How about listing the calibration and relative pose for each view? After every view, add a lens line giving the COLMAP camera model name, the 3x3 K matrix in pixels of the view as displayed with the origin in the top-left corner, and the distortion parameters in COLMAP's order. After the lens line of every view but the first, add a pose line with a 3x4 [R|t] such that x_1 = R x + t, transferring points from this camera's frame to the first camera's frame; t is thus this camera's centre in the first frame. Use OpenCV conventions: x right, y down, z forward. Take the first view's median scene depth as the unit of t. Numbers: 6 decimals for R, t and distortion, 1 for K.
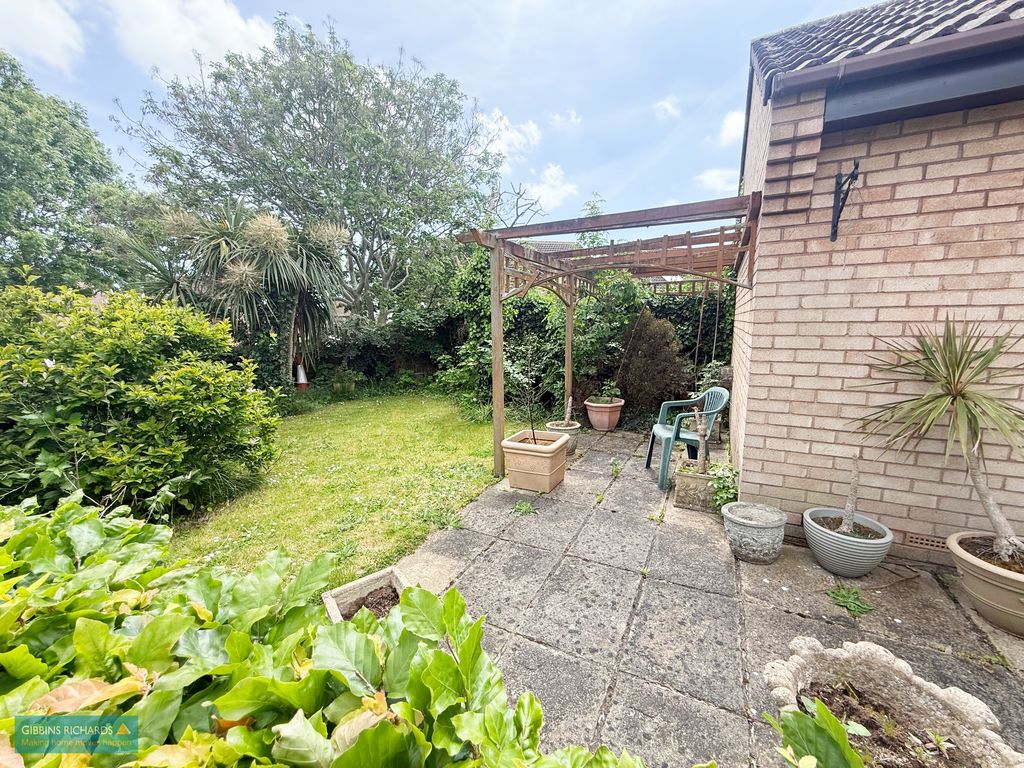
lens RADIAL K [[407.4, 0, 509.0], [0, 407.4, 384.3], [0, 0, 1]] dist [-0.000622, -0.000029]
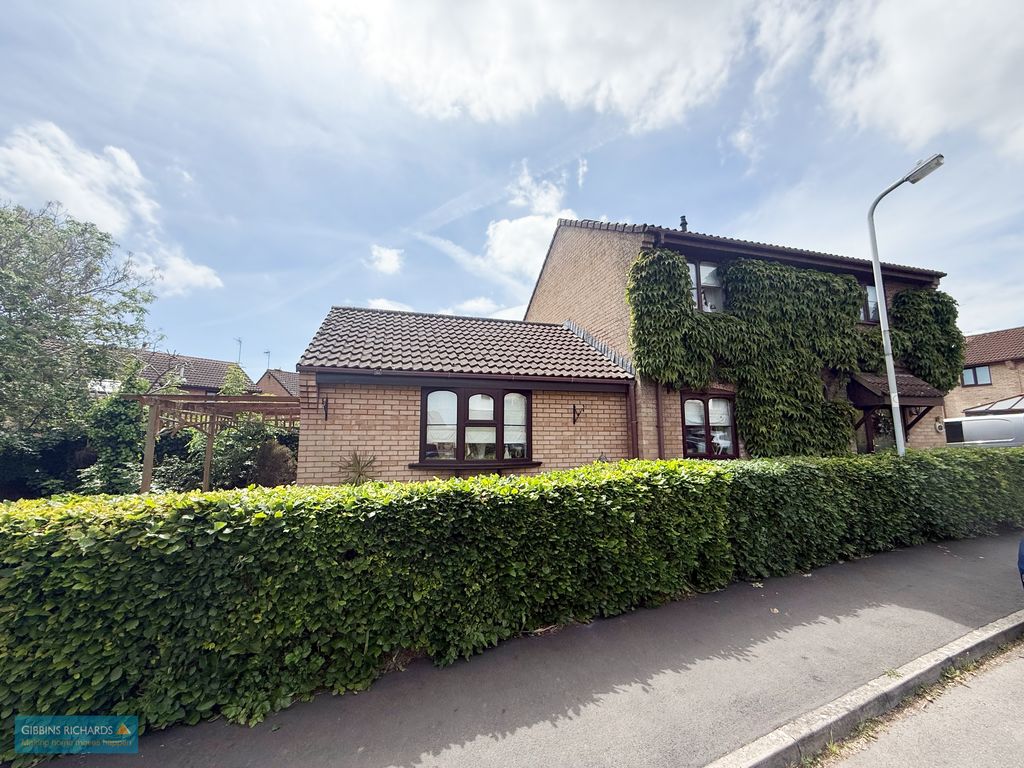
lens RADIAL K [[407.4, 0, 509.0], [0, 407.4, 384.3], [0, 0, 1]] dist [-0.000622, -0.000029]
pose [[0.730516, 0.098329, 0.675779, -0.064653], [0.096416, 0.964816, -0.244611, 0.075414], [-0.676055, 0.243849, 0.695333, -0.688079]]
